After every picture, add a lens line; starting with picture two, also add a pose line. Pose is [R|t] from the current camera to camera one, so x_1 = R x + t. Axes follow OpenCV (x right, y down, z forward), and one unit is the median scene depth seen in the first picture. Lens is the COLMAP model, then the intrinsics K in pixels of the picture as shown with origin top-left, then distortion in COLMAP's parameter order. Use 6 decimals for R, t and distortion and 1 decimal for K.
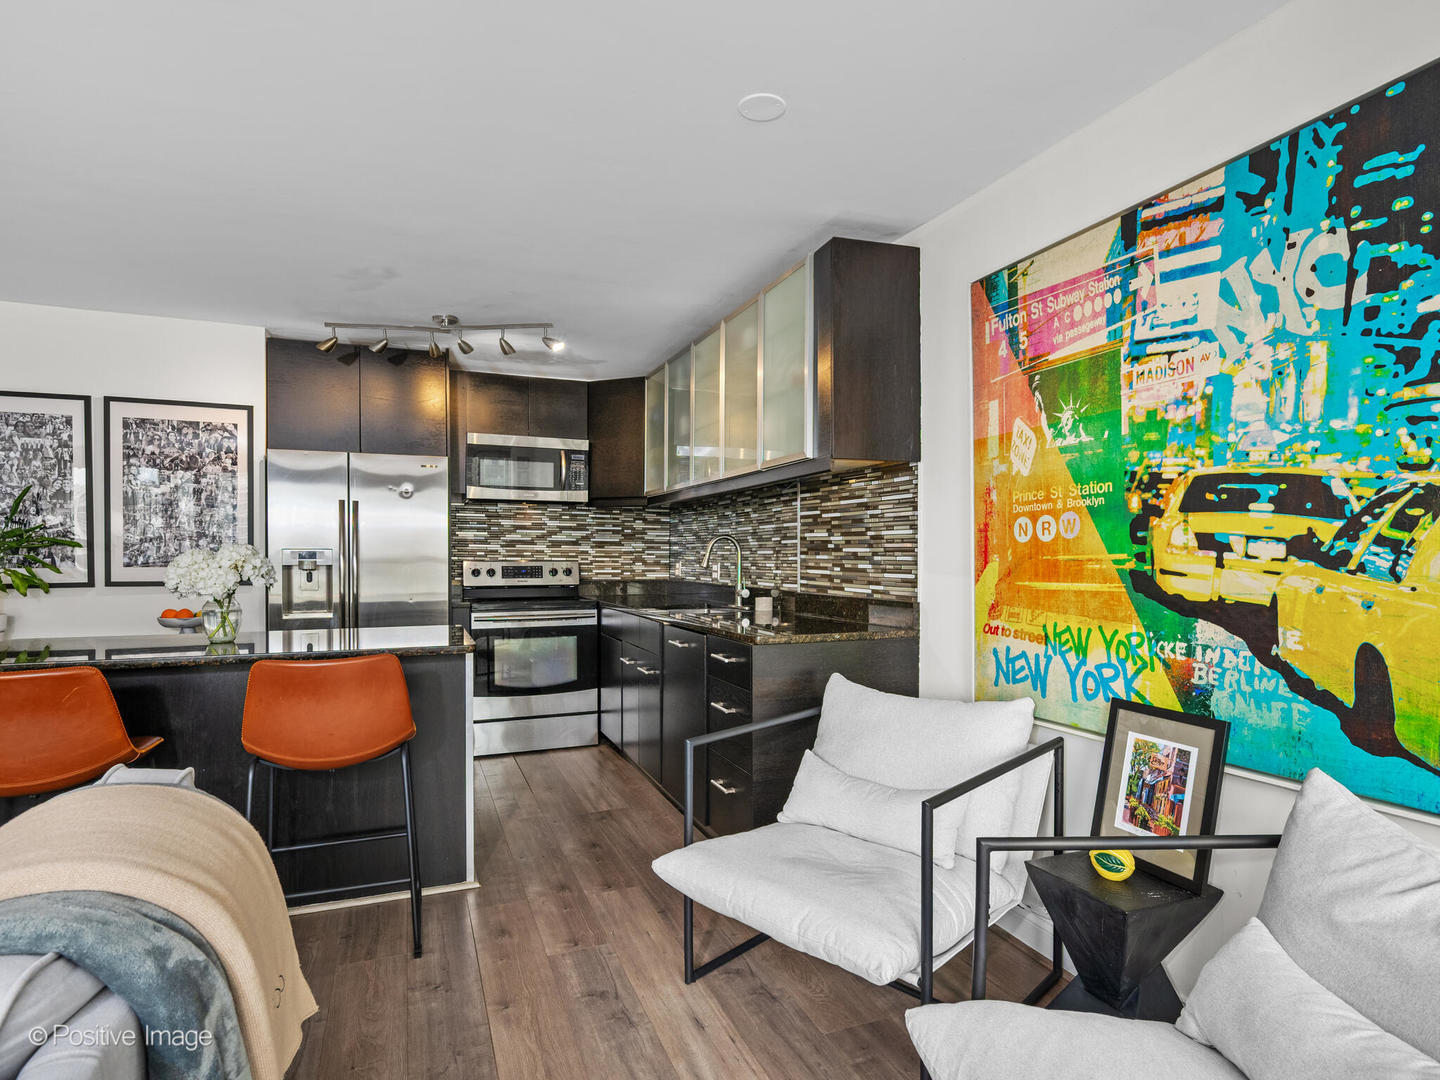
lens RADIAL K [[805.9, 0, 728.7], [0, 805.9, 561.4], [0, 0, 1]] dist [-0.000172, -0.000162]
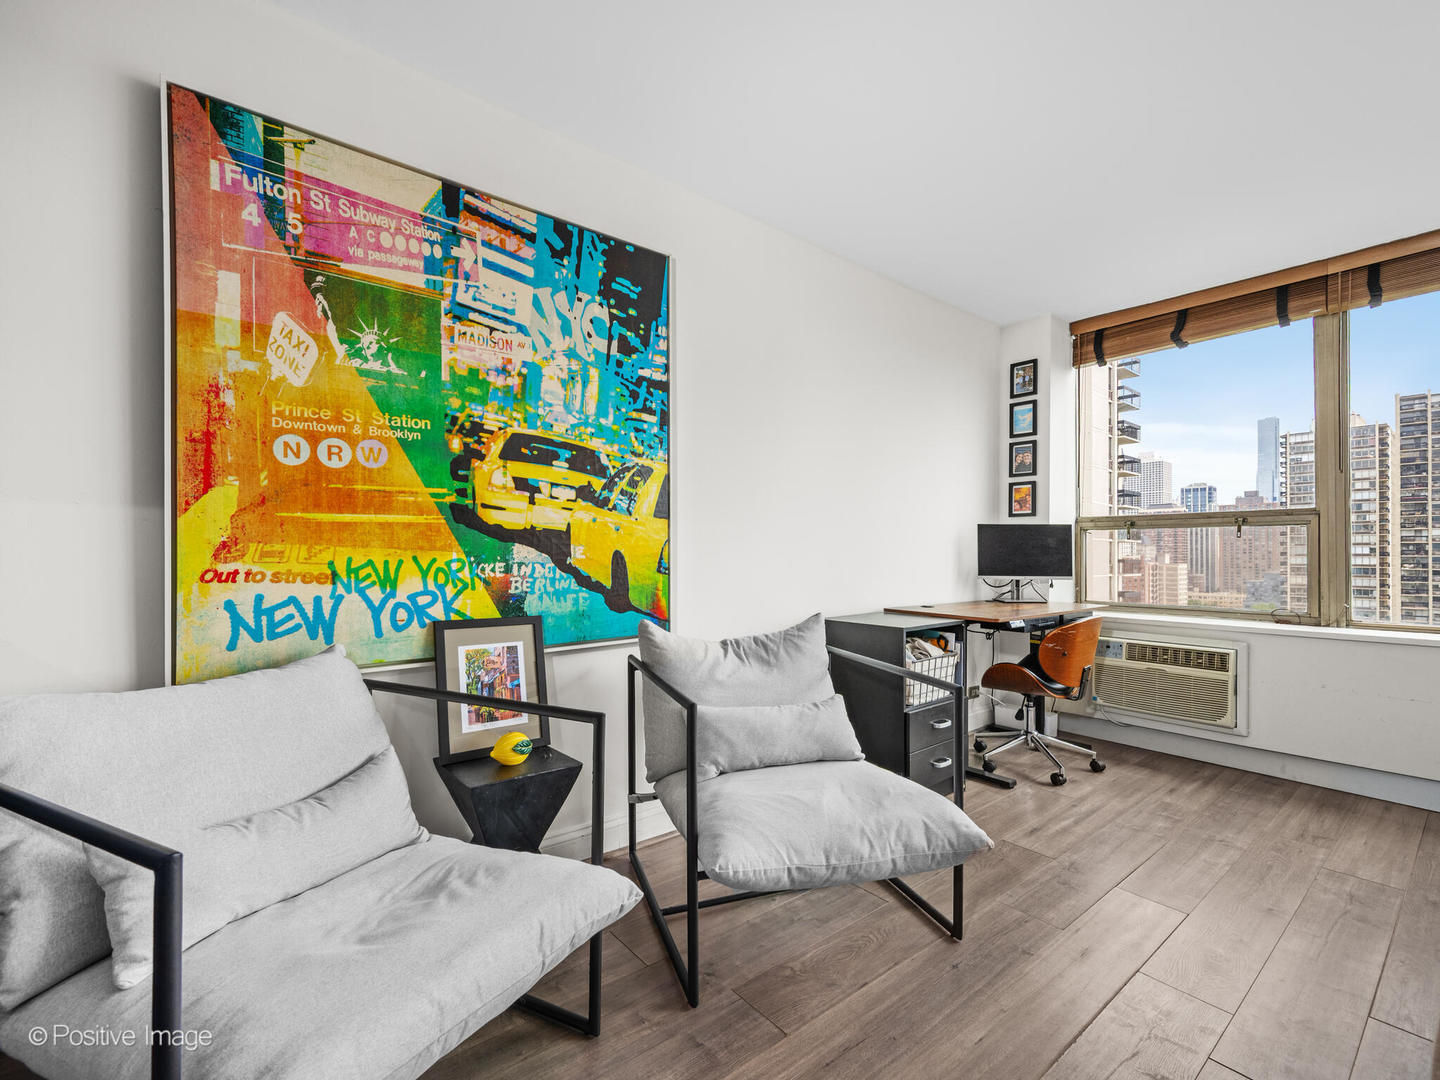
lens RADIAL K [[641.3, 0, 722.9], [0, 641.3, 544.3], [0, 0, 1]] dist [-0.000346, -0.000241]
pose [[-0.291942, 0.008456, 0.956399, -0.381721], [0.003824, 0.999963, -0.007674, 0.062369], [-0.956428, 0.001417, -0.291964, 0.741630]]
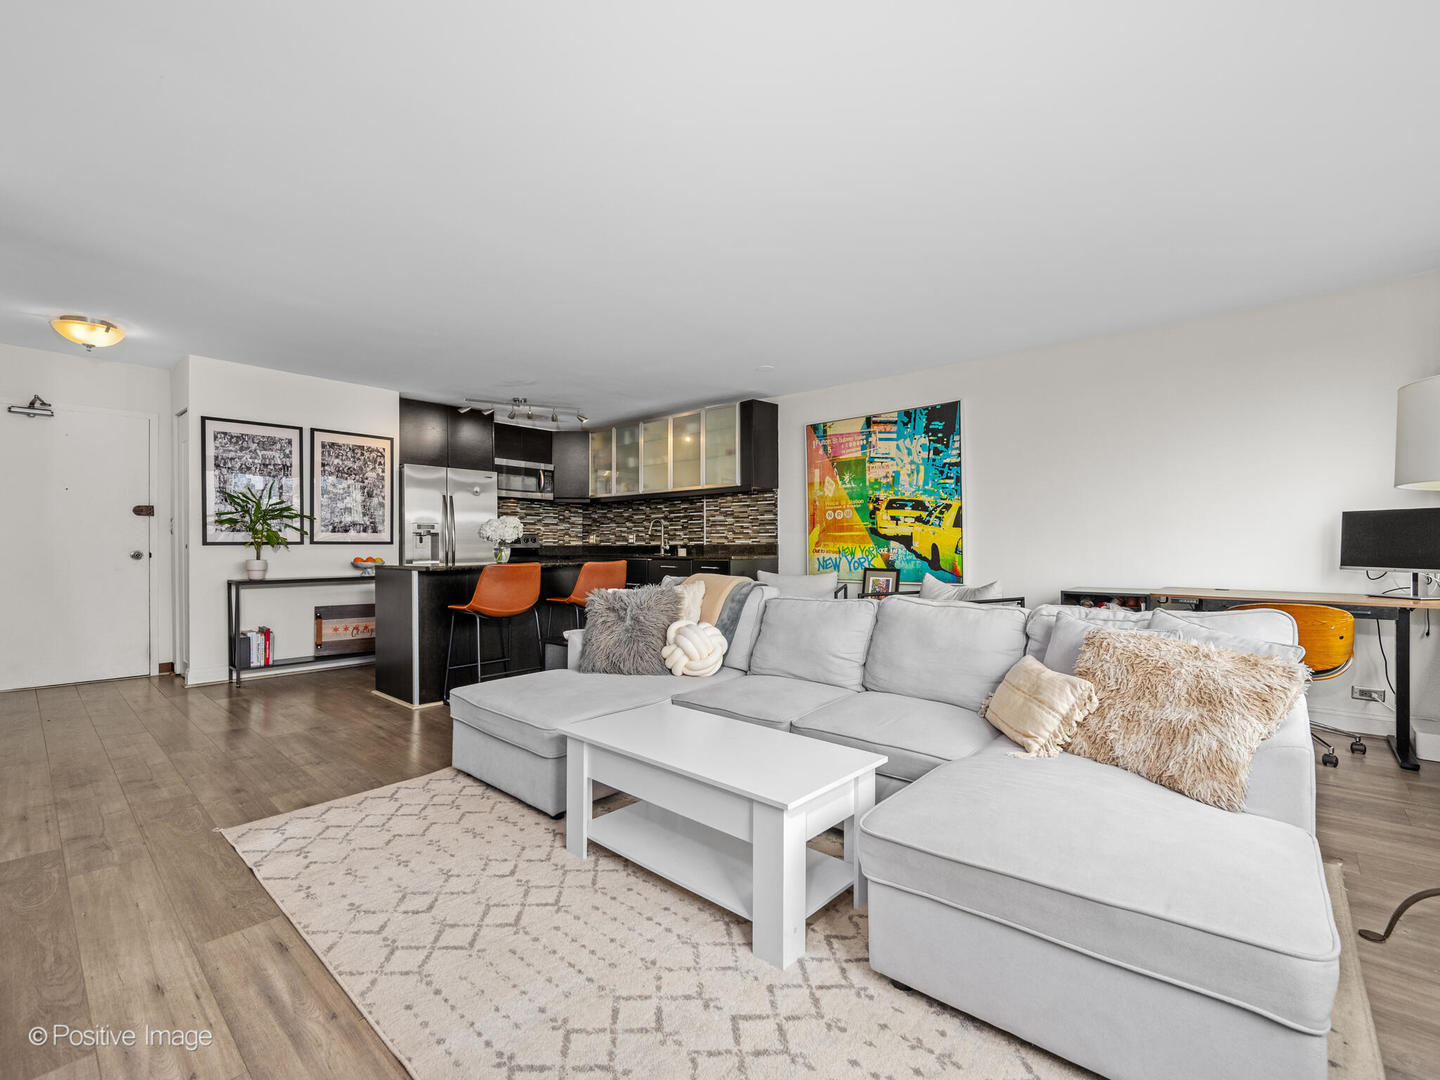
lens RADIAL K [[641.3, 0, 722.9], [0, 641.3, 544.3], [0, 0, 1]] dist [-0.000346, -0.000241]
pose [[0.894993, -0.003219, 0.446069, -0.969198], [0.008145, 0.999925, -0.009127, 0.080140], [-0.446006, 0.011802, 0.894952, -0.855301]]
